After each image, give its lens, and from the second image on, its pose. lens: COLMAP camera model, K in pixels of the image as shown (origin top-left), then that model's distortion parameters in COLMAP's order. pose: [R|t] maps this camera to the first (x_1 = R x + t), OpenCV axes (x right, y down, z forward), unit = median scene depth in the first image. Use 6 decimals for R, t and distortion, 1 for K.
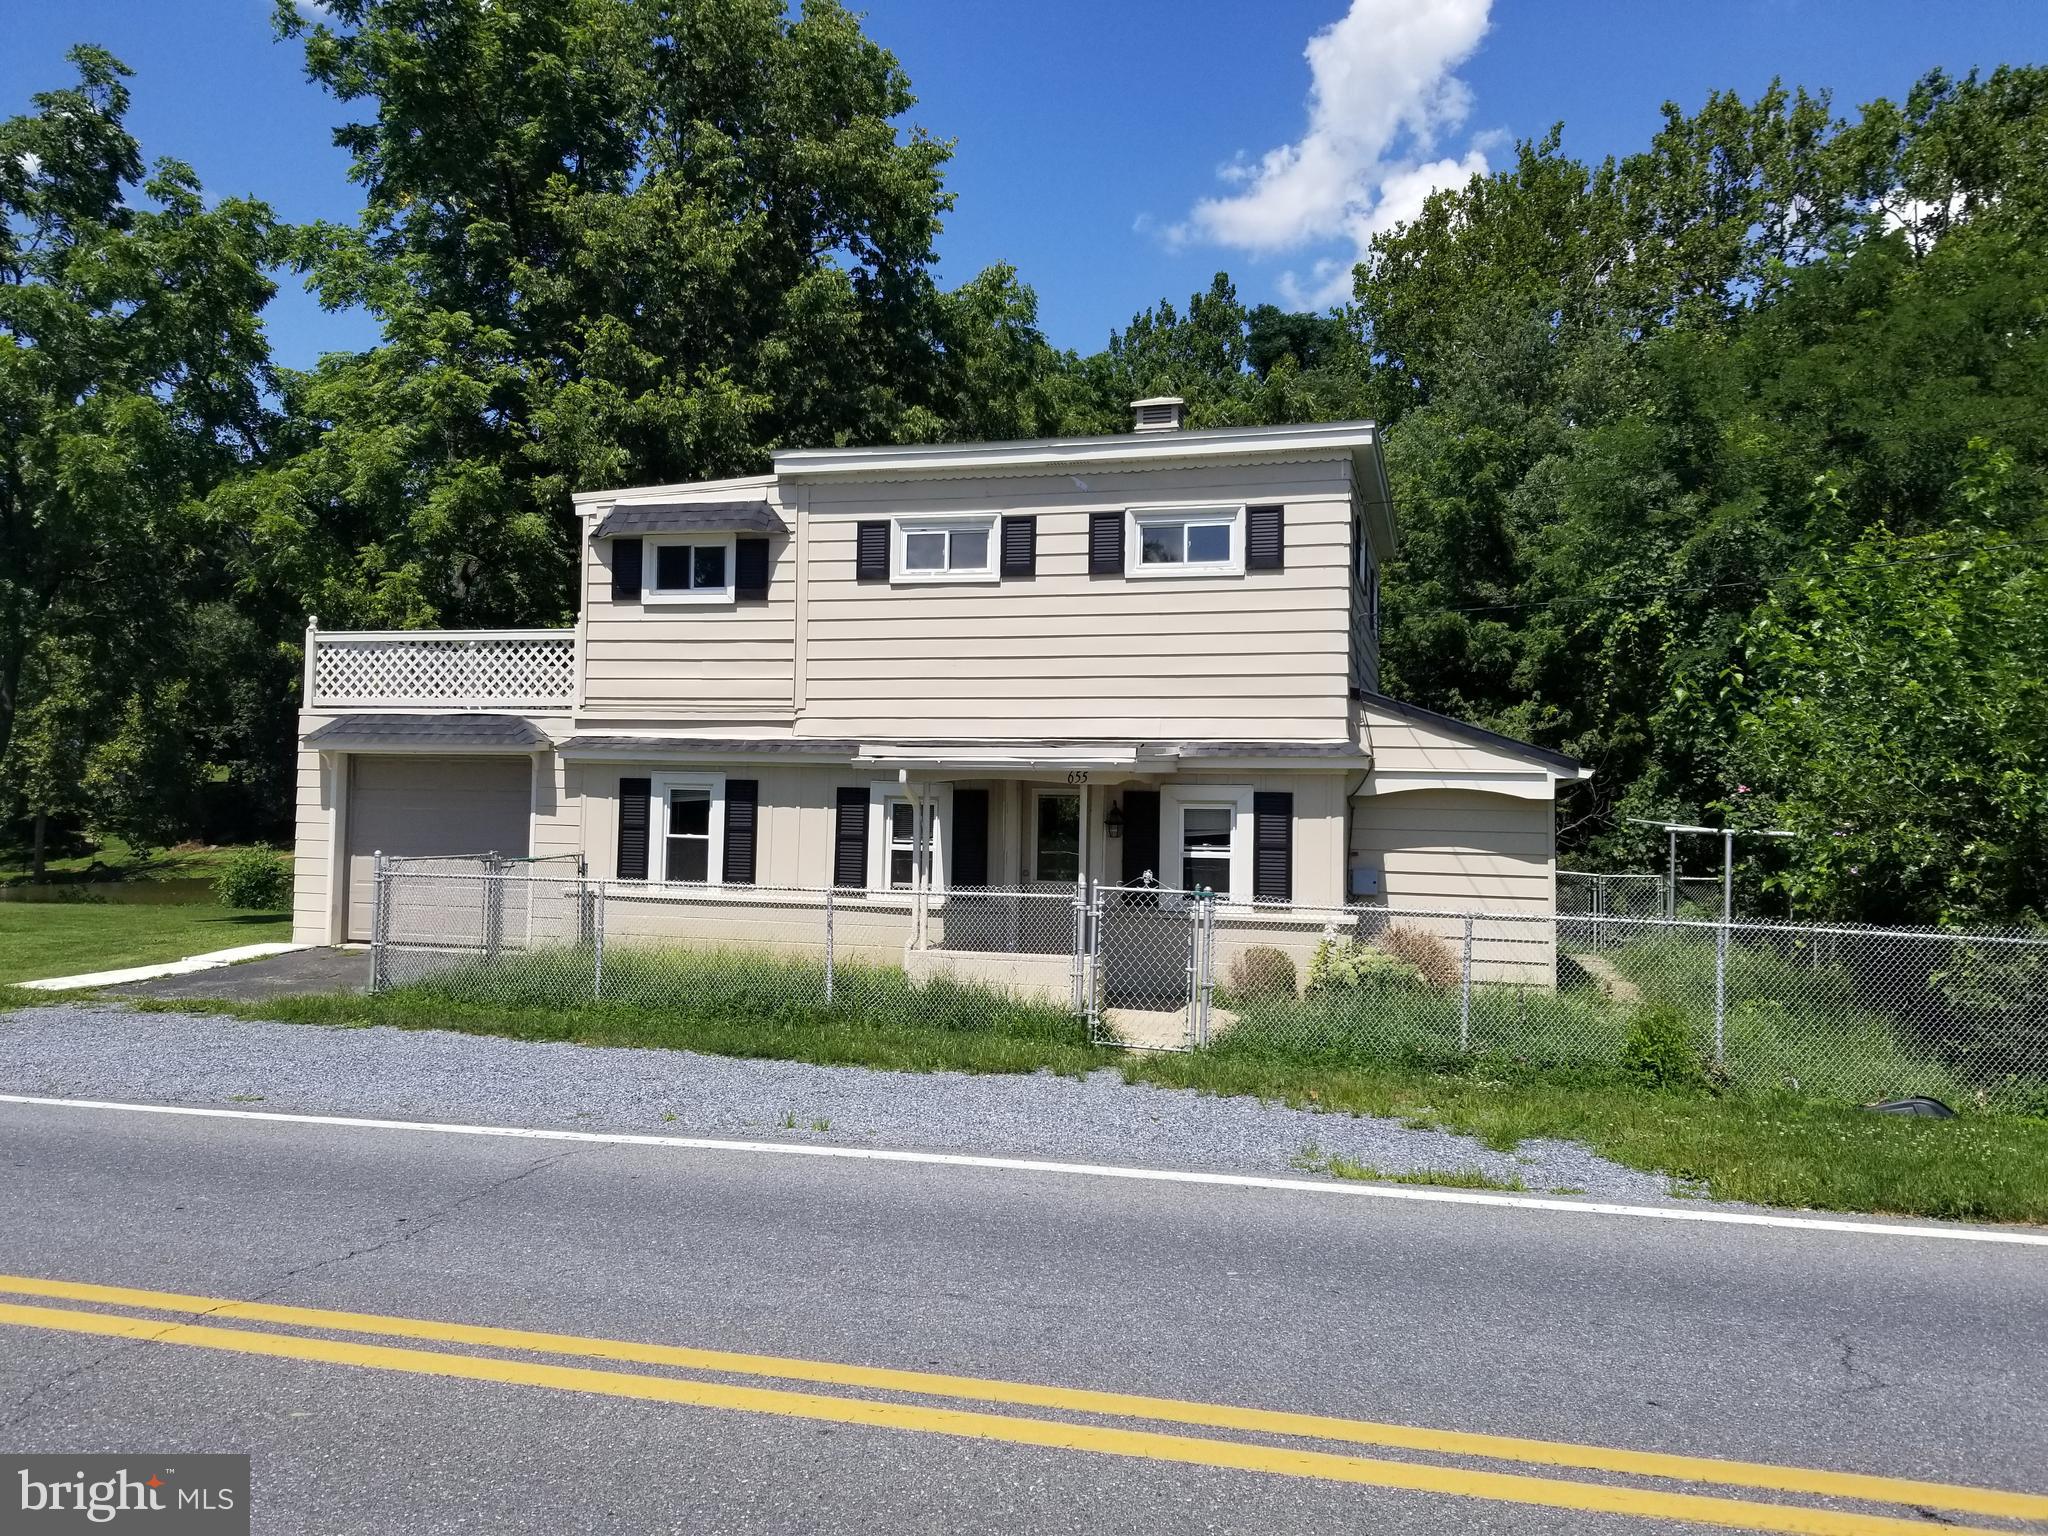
lens RADIAL K [[1595.9, 0, 1015.7], [0, 1595.9, 709.7], [0, 0, 1]] dist [0.057951, -0.074632]
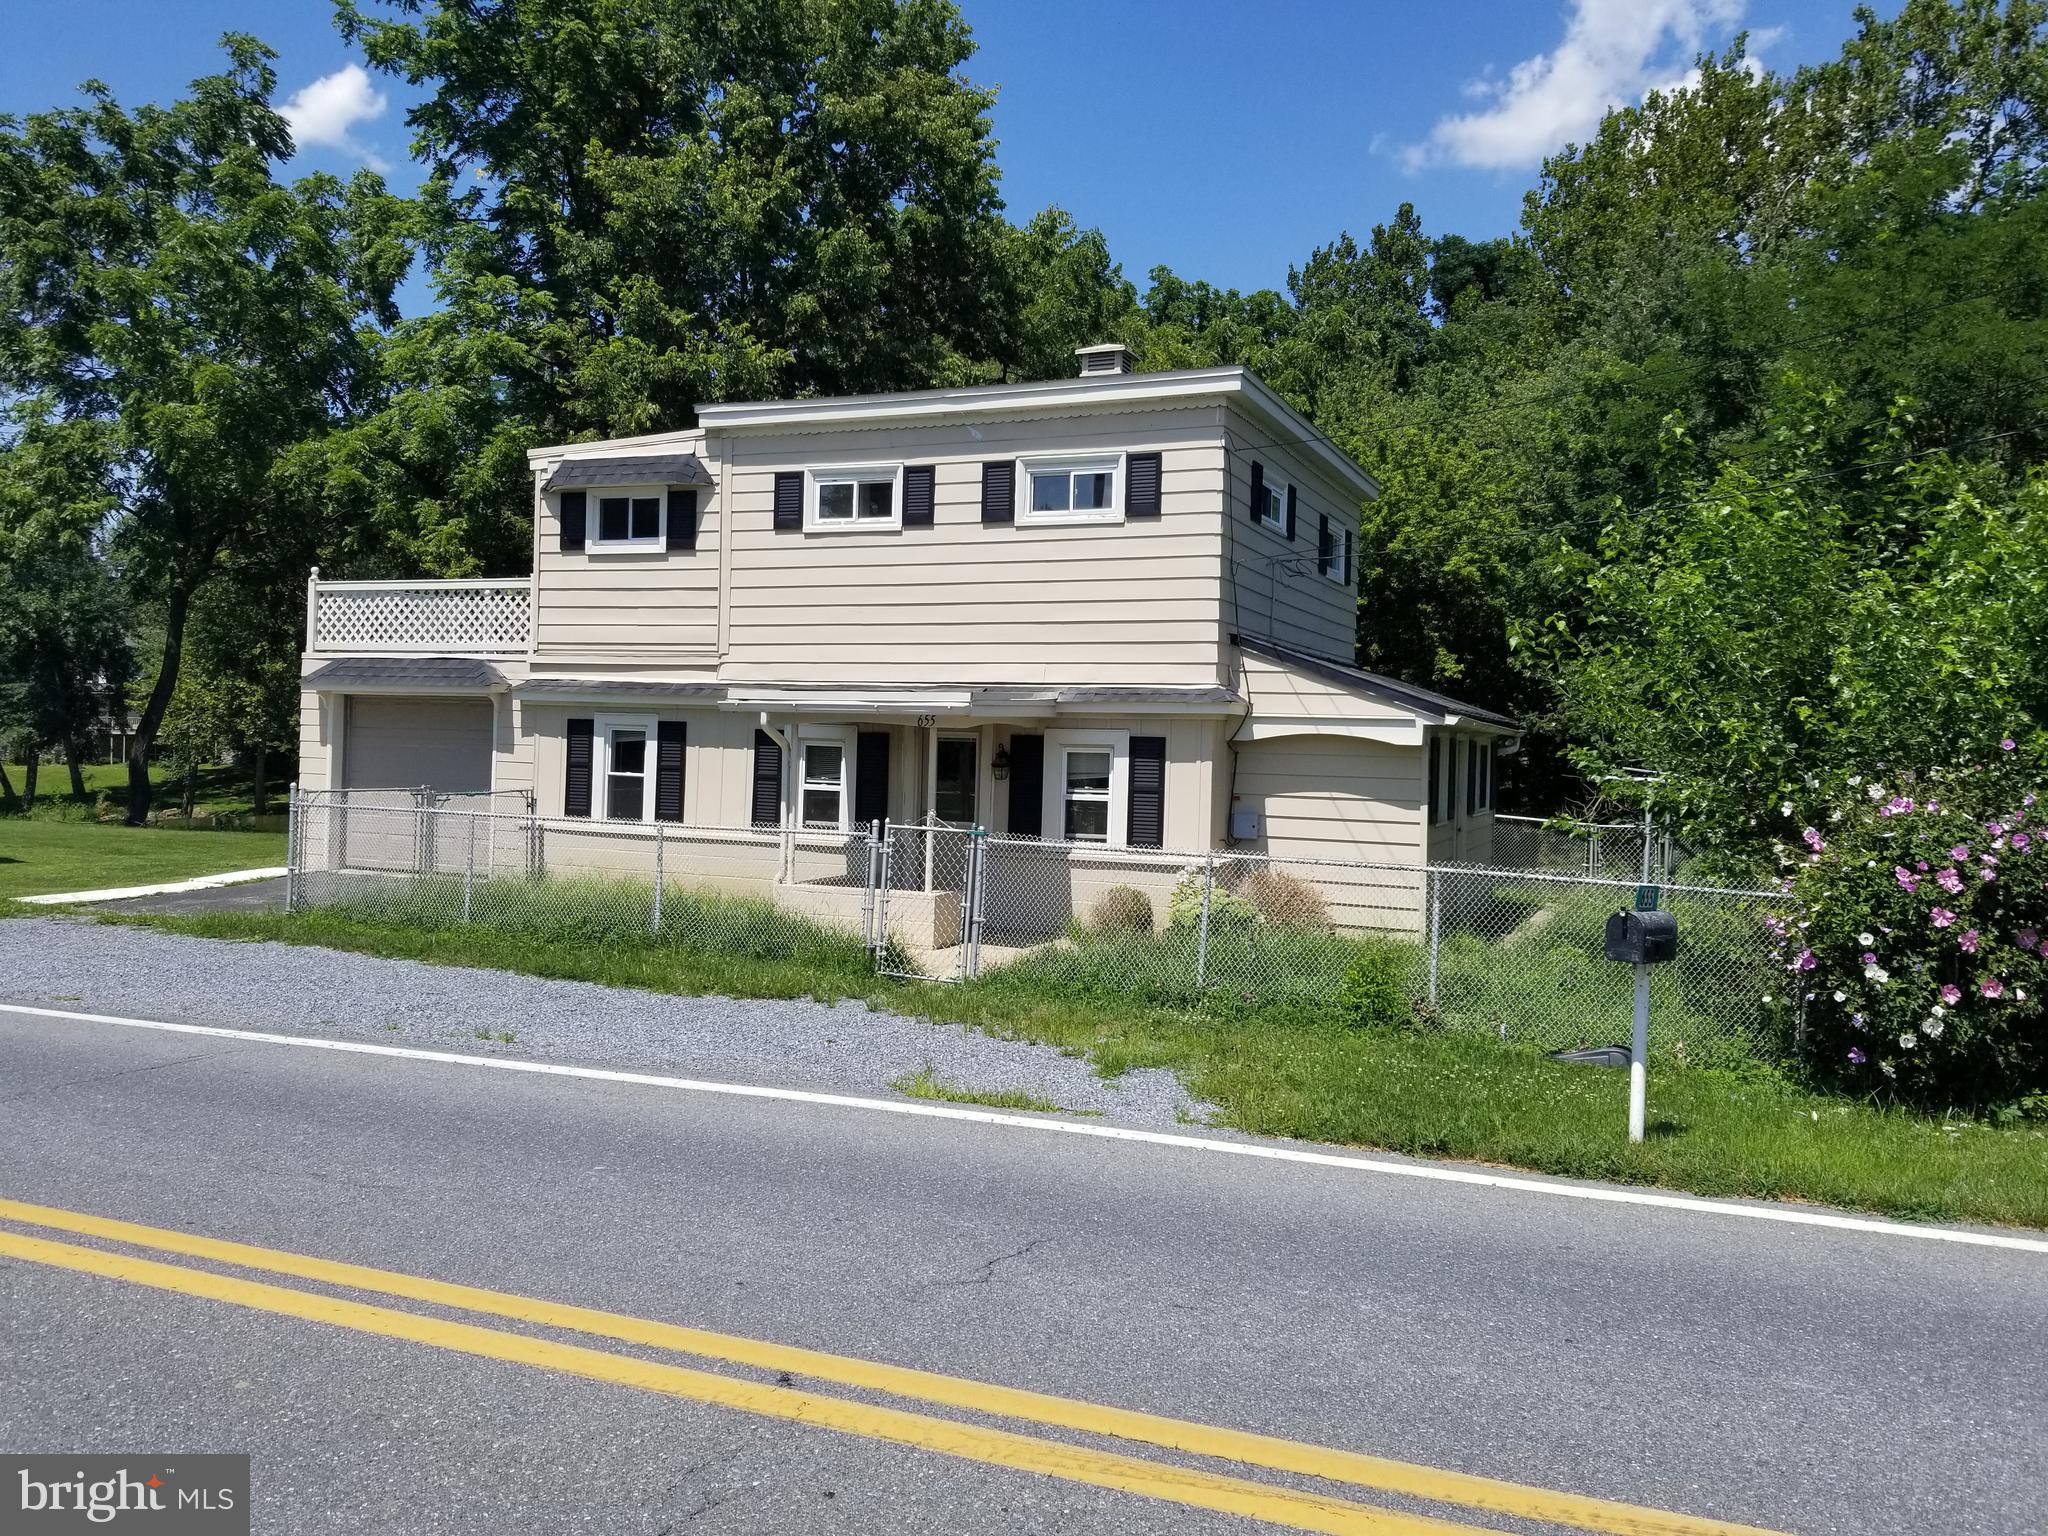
lens RADIAL K [[1600.6, 0, 1030.4], [0, 1600.6, 709.9], [0, 0, 1]] dist [0.058882, -0.094157]
pose [[0.991392, 0.005992, -0.130789, 0.201834], [-0.001518, 0.999411, 0.034283, -0.000118], [0.130917, -0.033789, 0.990817, -0.014778]]
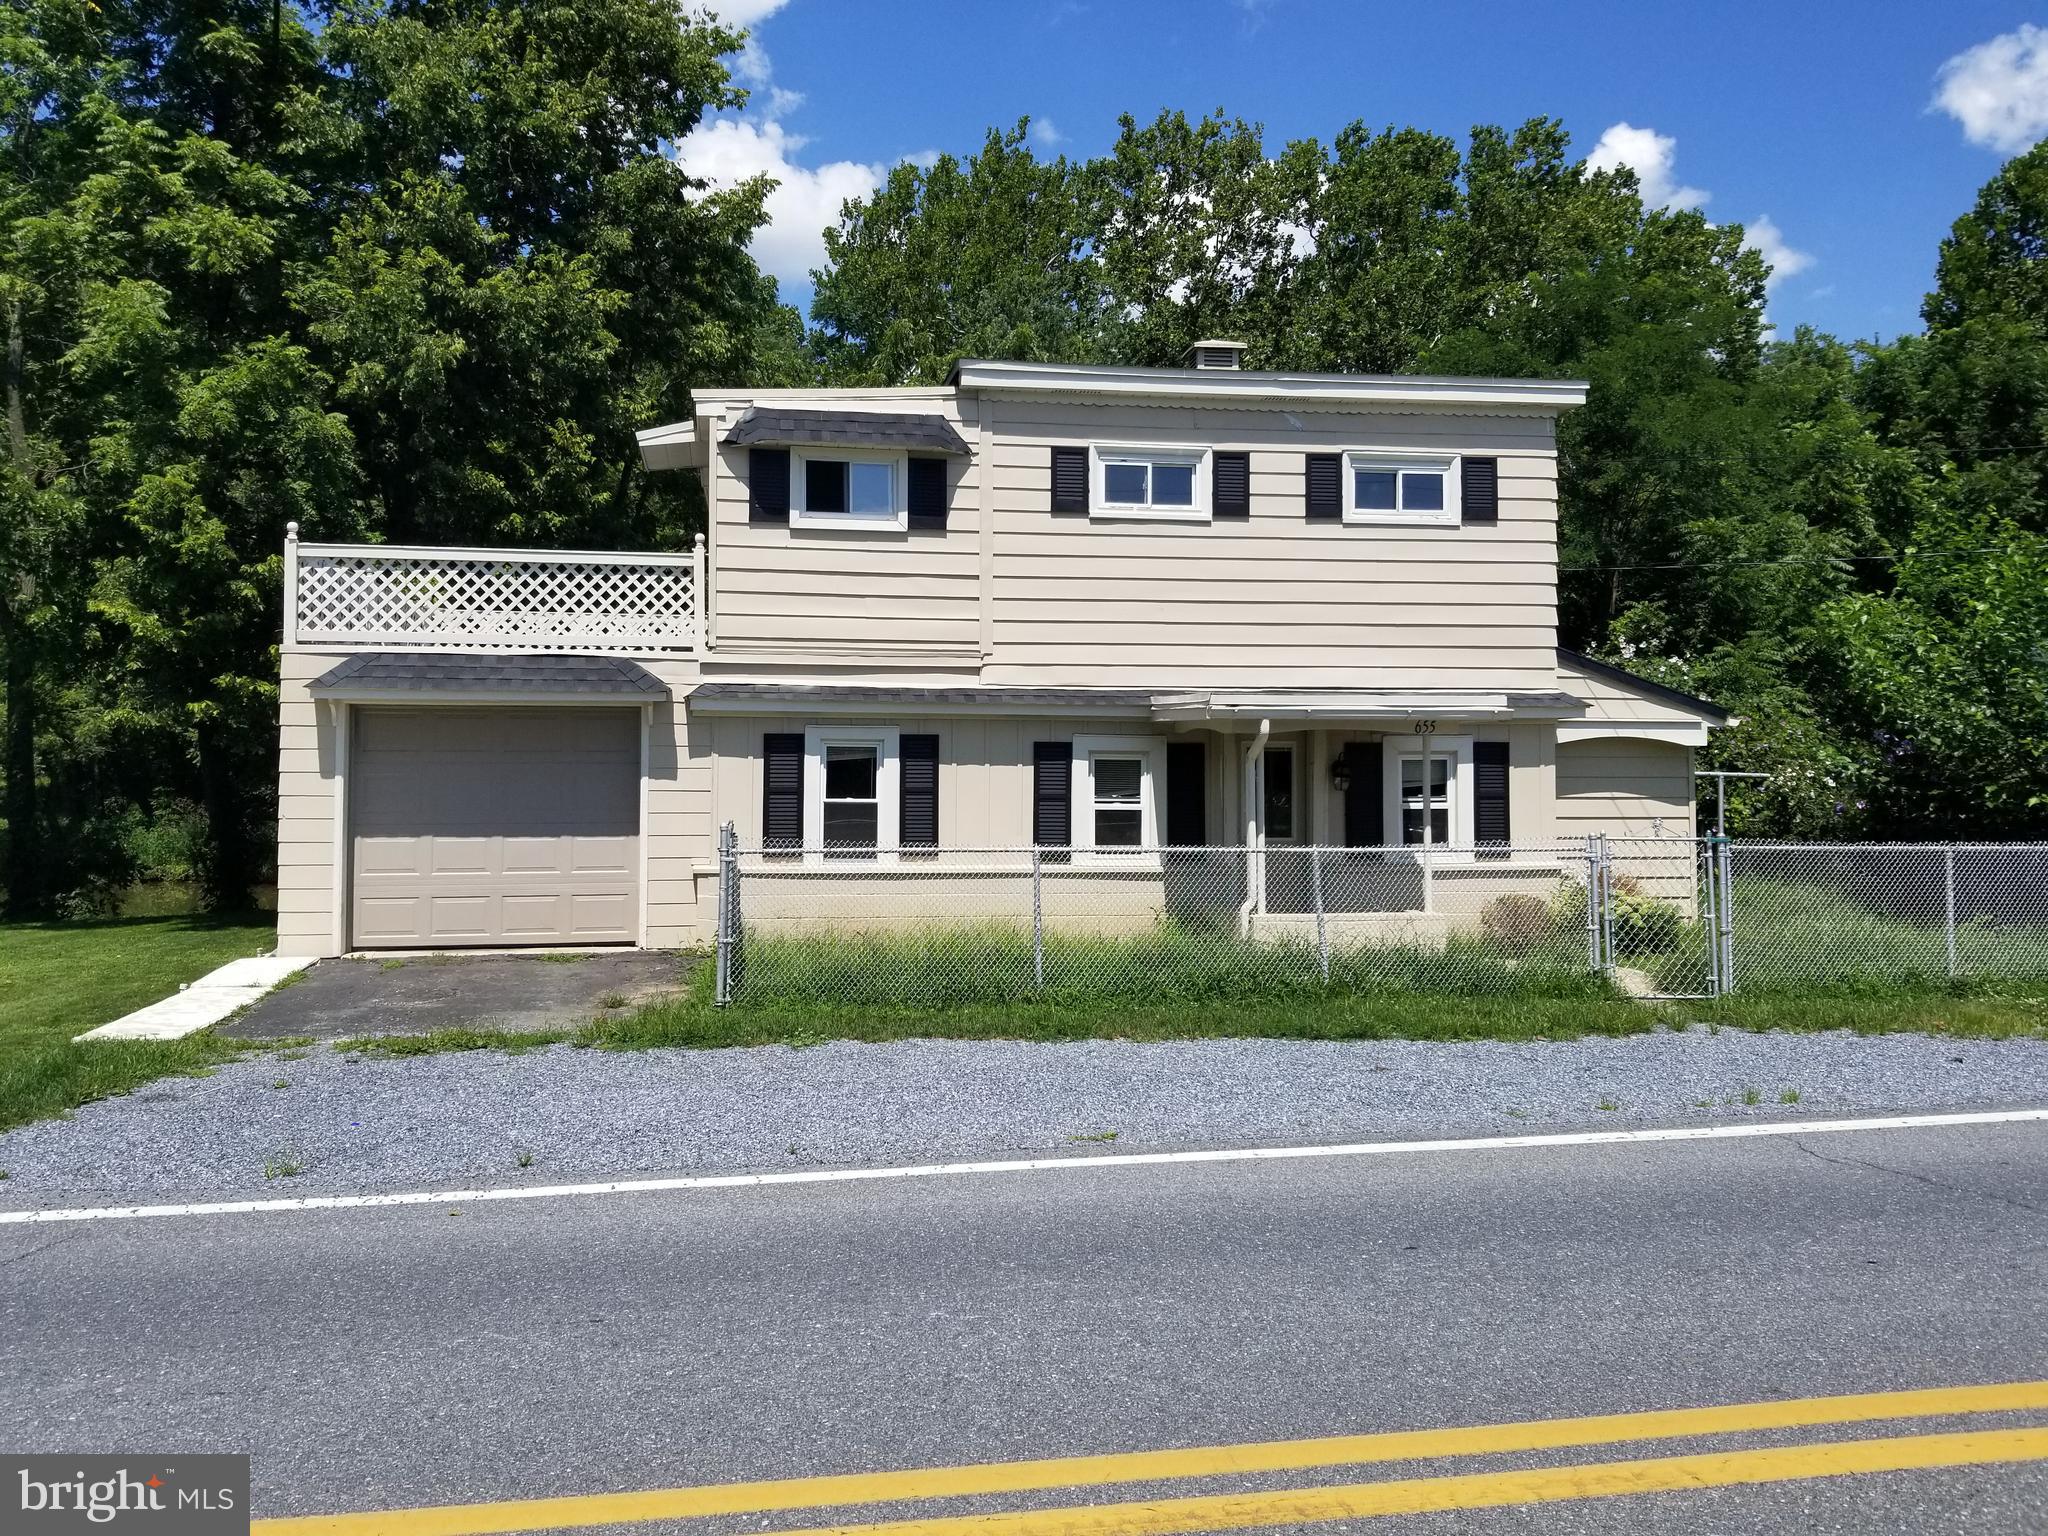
lens RADIAL K [[1579.3, 0, 987.6], [0, 1579.3, 705.5], [0, 0, 1]] dist [0.100182, -0.185498]
pose [[0.908936, 0.000704, 0.416935, -0.502190], [-0.009435, 0.999777, 0.018881, 0.011578], [-0.416828, -0.021096, 0.908740, 0.200452]]
